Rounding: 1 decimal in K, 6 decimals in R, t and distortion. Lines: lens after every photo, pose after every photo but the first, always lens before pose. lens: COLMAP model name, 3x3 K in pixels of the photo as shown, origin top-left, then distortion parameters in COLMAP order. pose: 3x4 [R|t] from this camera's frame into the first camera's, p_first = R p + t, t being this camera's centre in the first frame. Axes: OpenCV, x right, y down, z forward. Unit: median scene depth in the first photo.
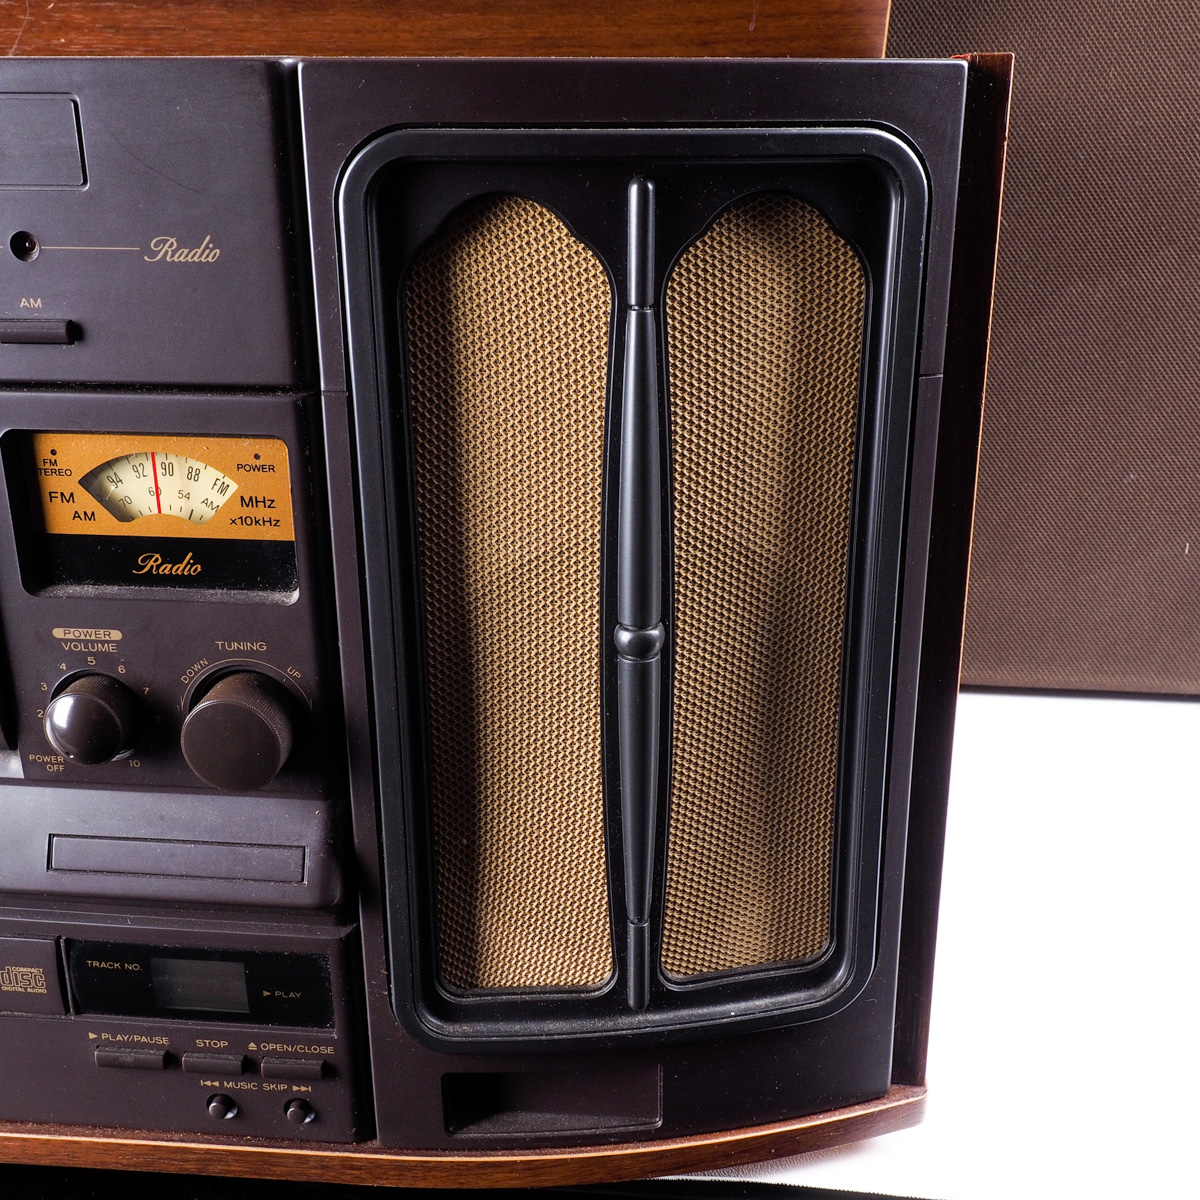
lens RADIAL K [[1366.3, 0, 616.2], [0, 1366.3, 567.8], [0, 0, 1]] dist [0.006811, 0.012425]
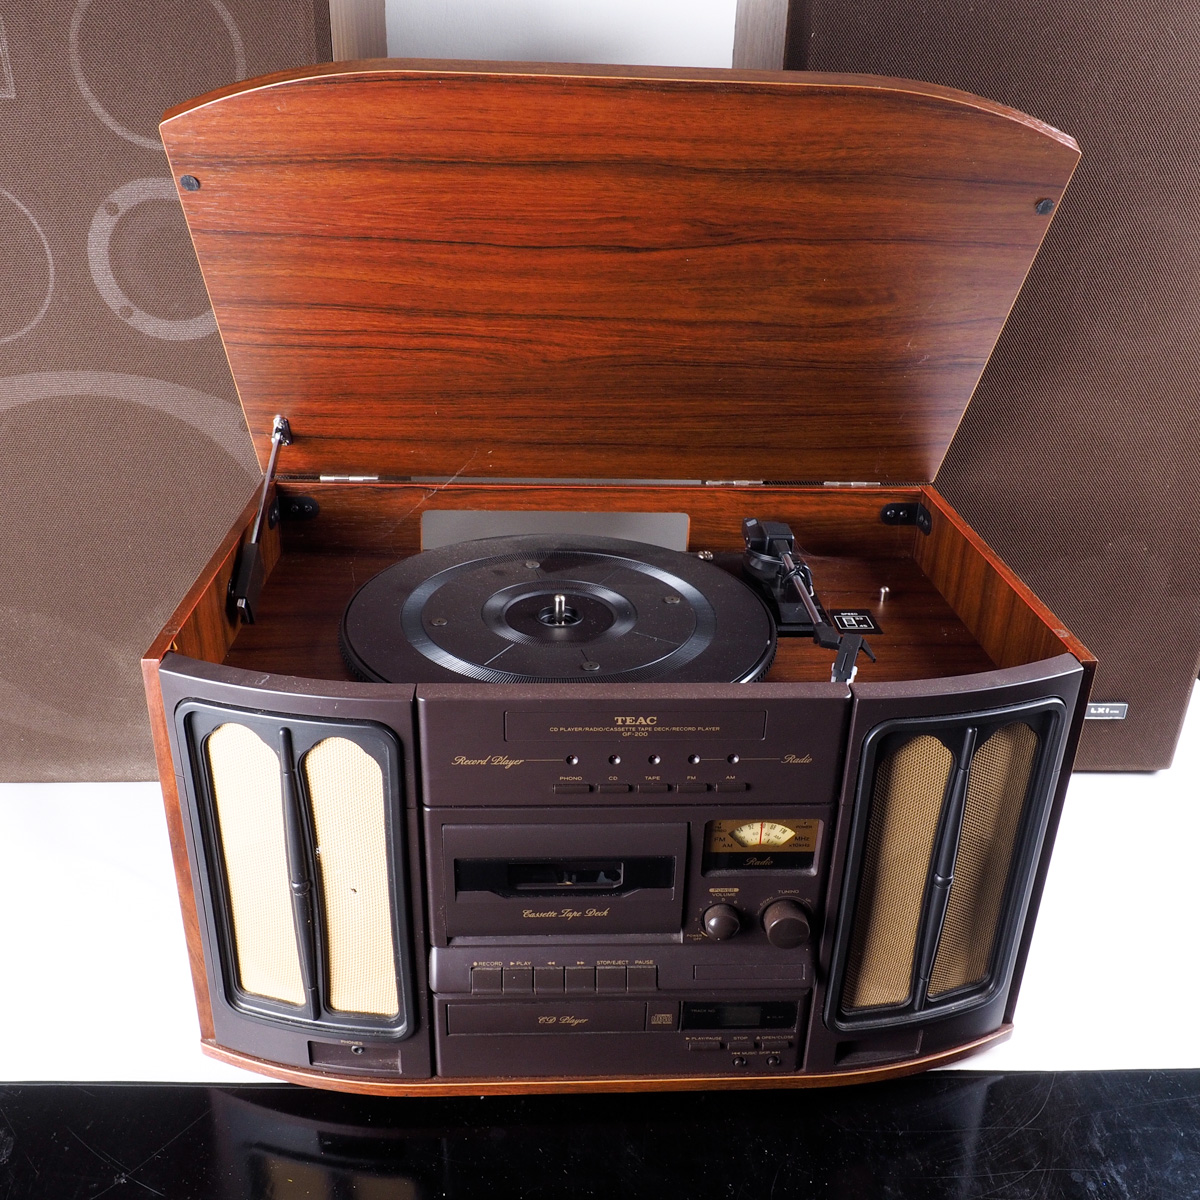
lens RADIAL K [[1145.2, 0, 601.9], [0, 1145.2, 576.3], [0, 0, 1]] dist [-0.015968, 0.000377]
pose [[0.989637, -0.032842, 0.139784, -0.859254], [0.019336, 0.995106, 0.096904, -0.699873], [-0.142283, -0.093197, 0.985429, -0.905932]]
